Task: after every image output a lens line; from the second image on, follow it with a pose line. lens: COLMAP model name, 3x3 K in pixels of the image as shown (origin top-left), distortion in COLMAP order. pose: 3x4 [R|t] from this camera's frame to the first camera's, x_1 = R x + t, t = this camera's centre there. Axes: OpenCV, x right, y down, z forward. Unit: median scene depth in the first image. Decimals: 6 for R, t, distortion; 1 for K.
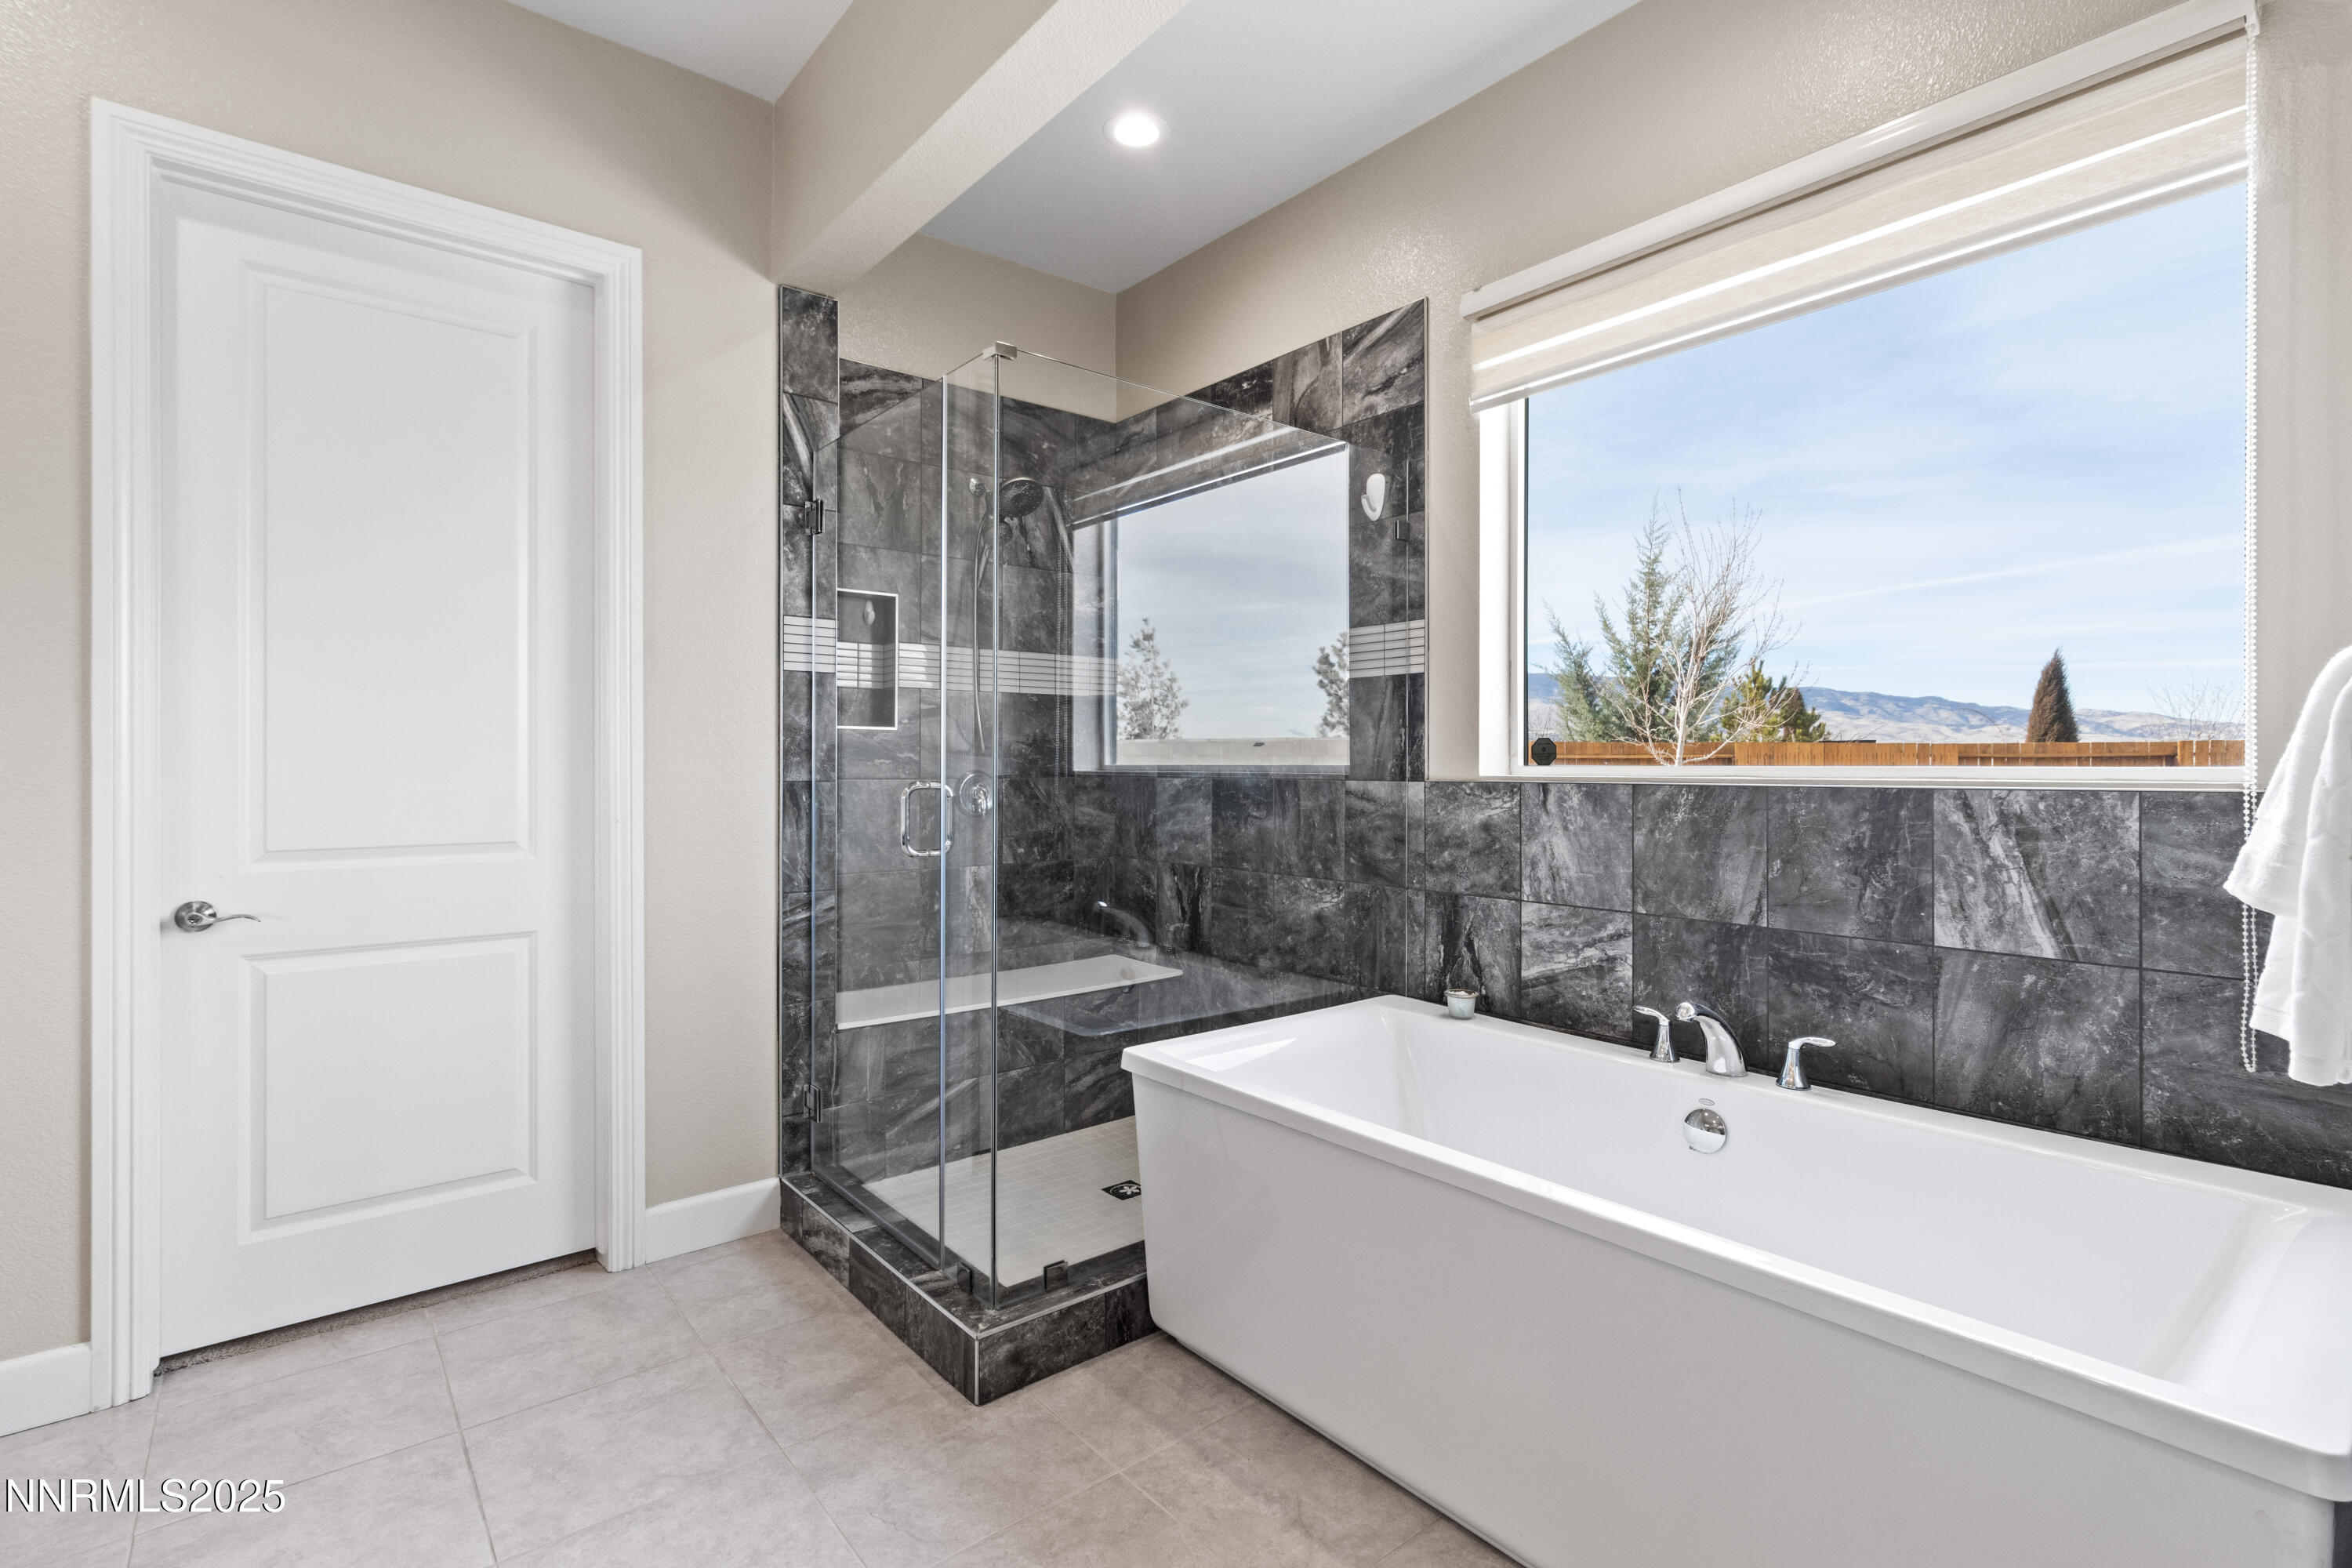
lens RADIAL K [[1089.1, 0, 1181.6], [0, 1089.1, 781.5], [0, 0, 1]] dist [0.001118, 0.000659]
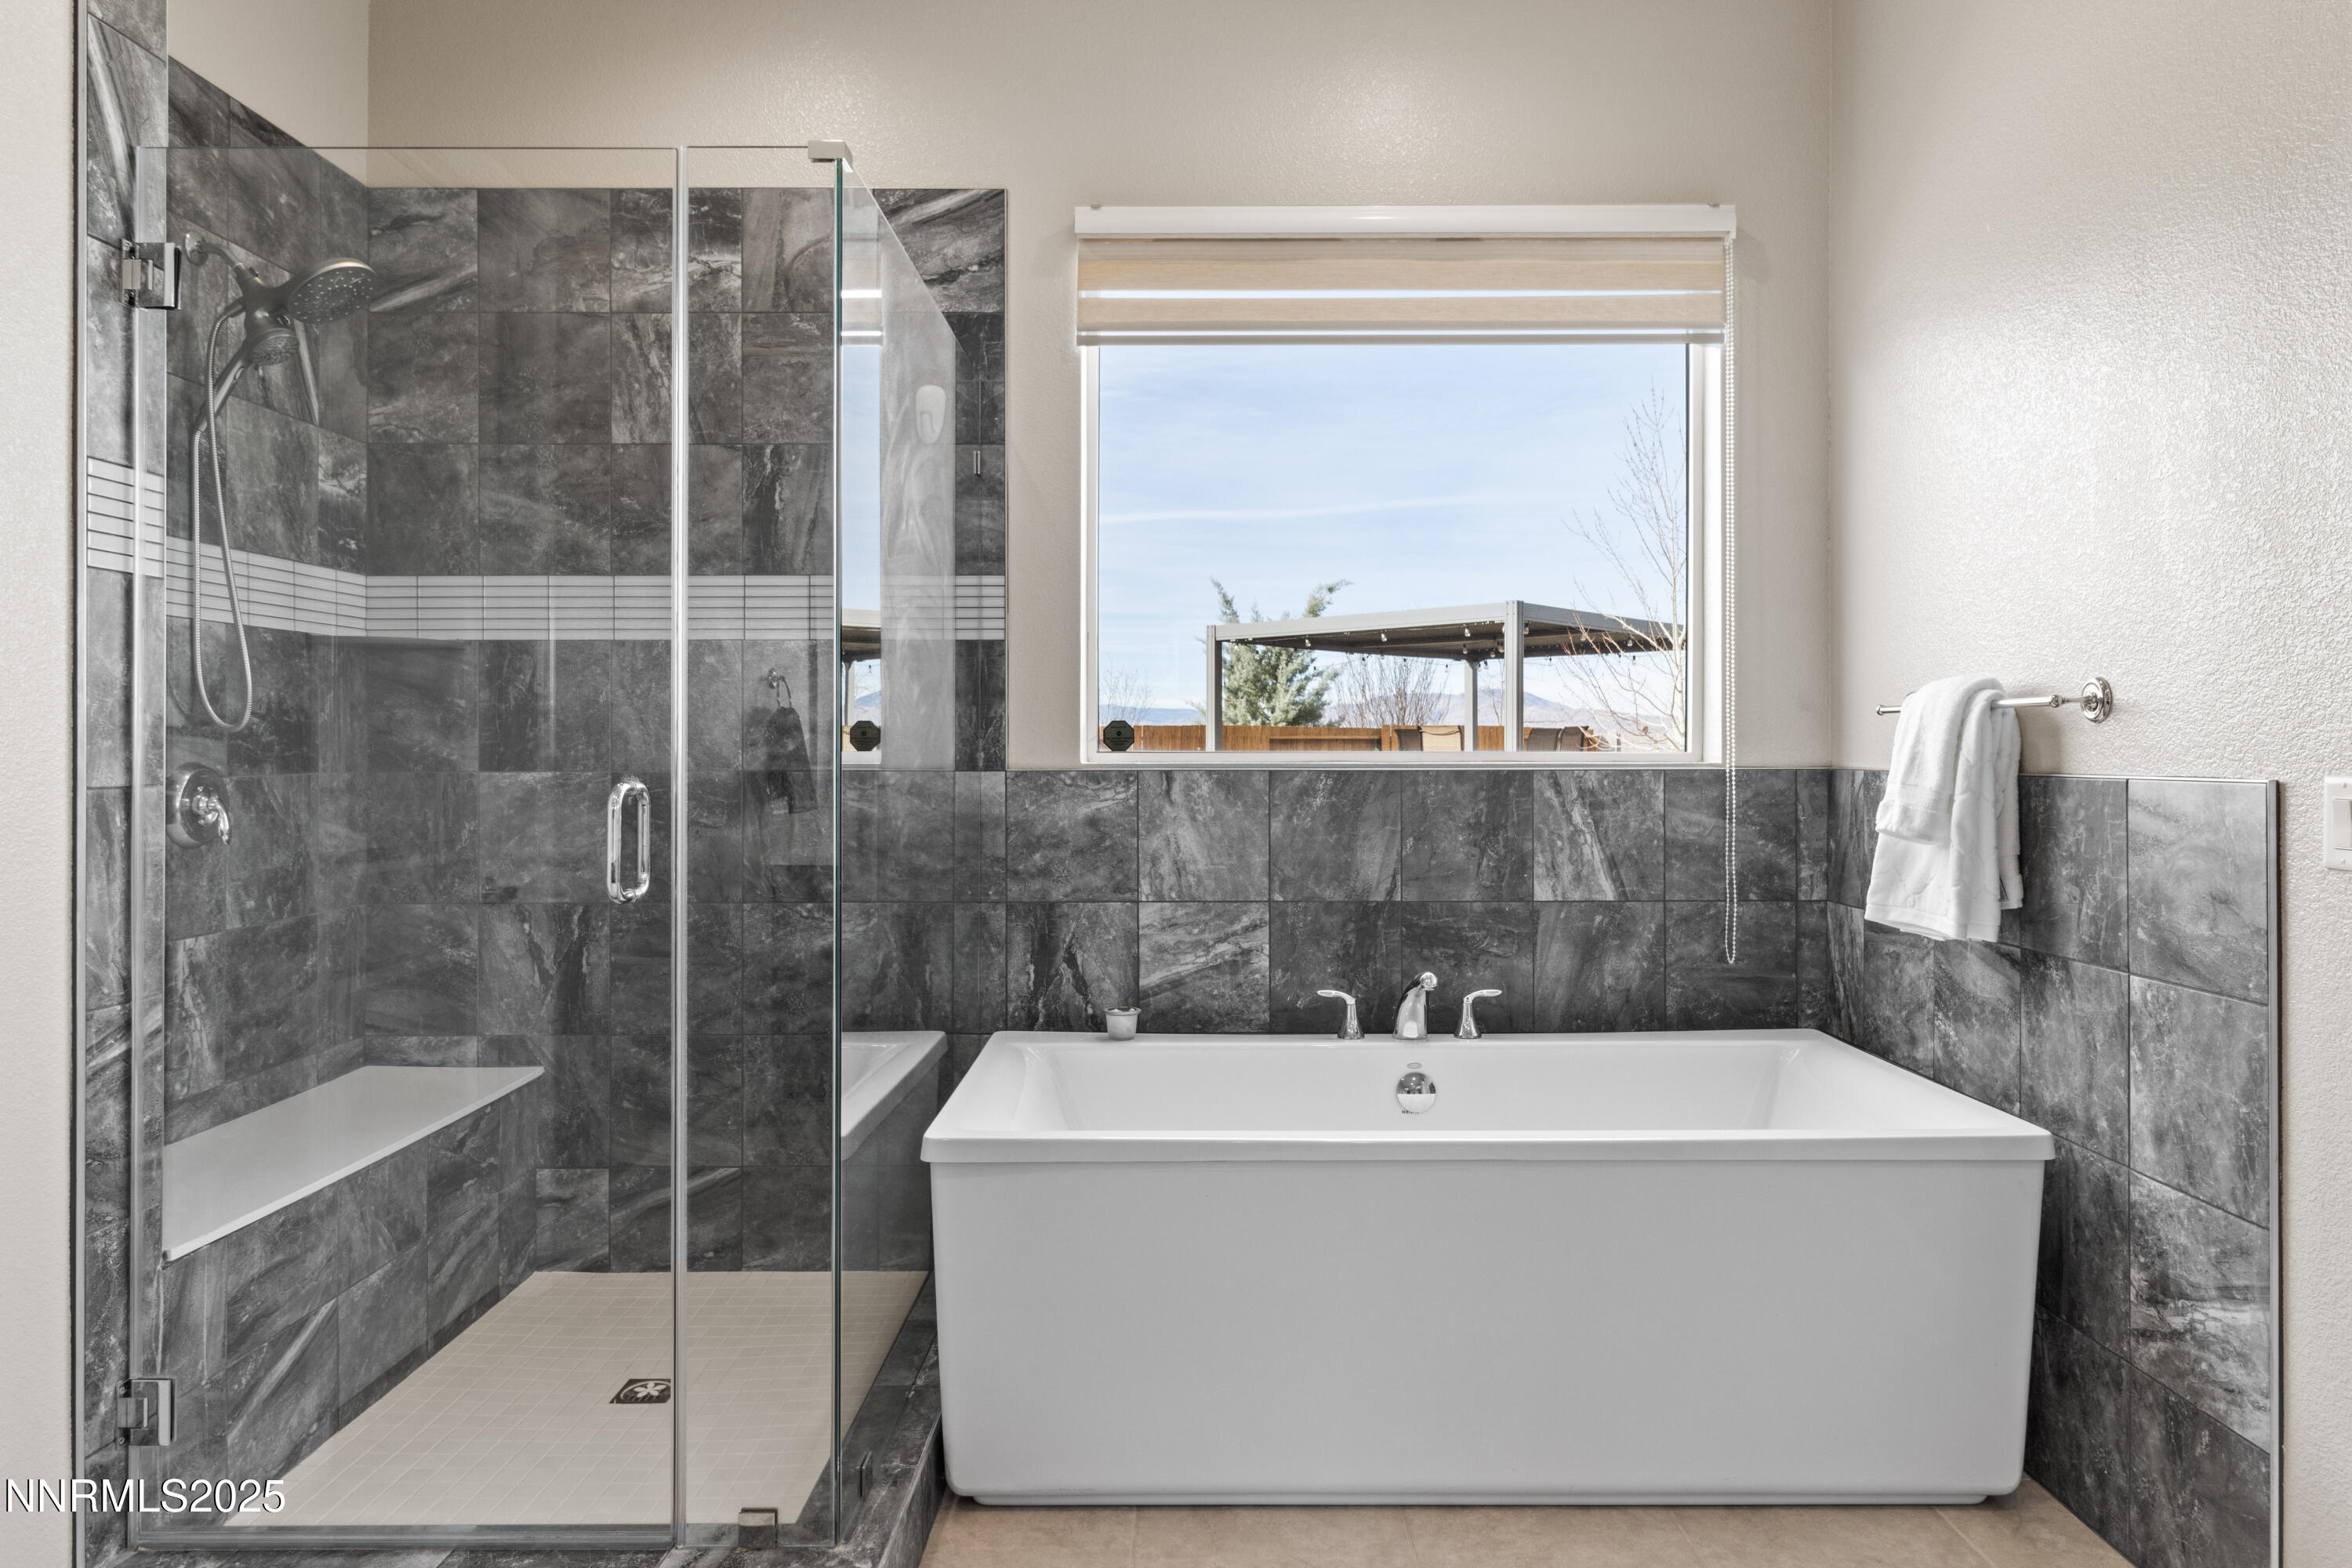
lens RADIAL K [[1490.1, 0, 1178.7], [0, 1490.1, 770.9], [0, 0, 1]] dist [-0.001262, 0.000834]
pose [[0.637704, -0.013493, 0.770163, -0.653979], [0.013035, 0.999892, 0.006725, -0.007028], [-0.770171, 0.005751, 0.637812, 0.200932]]
